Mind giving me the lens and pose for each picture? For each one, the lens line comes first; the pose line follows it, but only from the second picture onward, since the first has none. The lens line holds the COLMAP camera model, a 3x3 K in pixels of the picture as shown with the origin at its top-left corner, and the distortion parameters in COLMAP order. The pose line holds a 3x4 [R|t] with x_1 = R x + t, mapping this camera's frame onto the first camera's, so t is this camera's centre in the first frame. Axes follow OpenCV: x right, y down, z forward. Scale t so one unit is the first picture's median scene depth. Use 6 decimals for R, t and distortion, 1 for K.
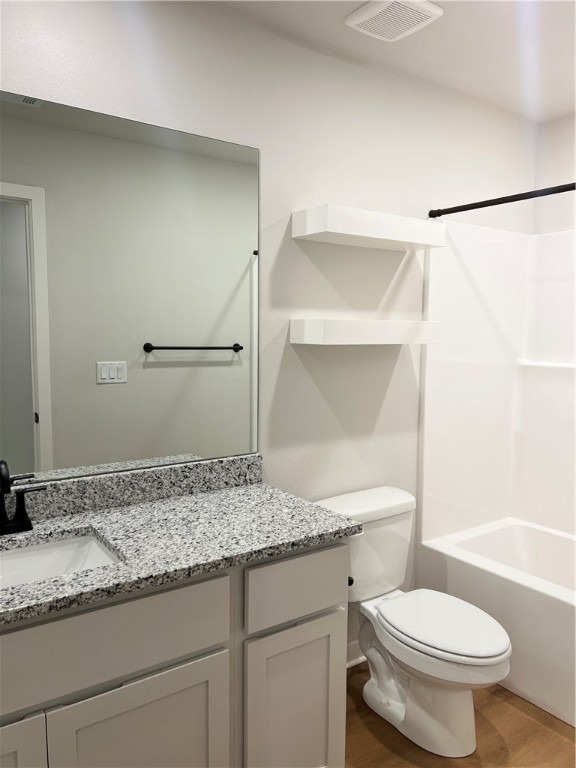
lens RADIAL K [[583.8, 0, 284.7], [0, 583.8, 378.4], [0, 0, 1]] dist [0.139042, -0.073177]
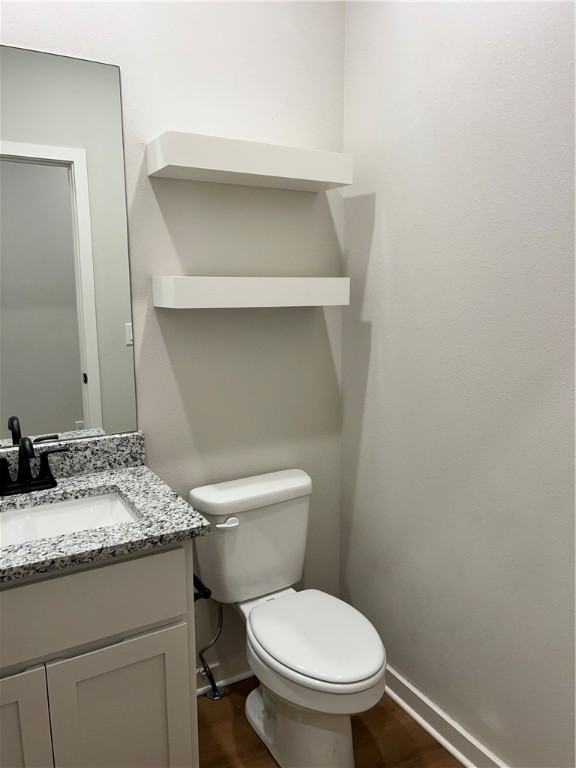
lens RADIAL K [[572.6, 0, 288.0], [0, 572.6, 384.0], [0, 0, 1]] dist [0.107850, 0.000143]
pose [[0.995697, 0.000518, -0.092662, 0.111927], [0.006806, 0.996875, 0.078700, -0.004680], [0.092413, -0.078992, 0.992583, 0.075086]]
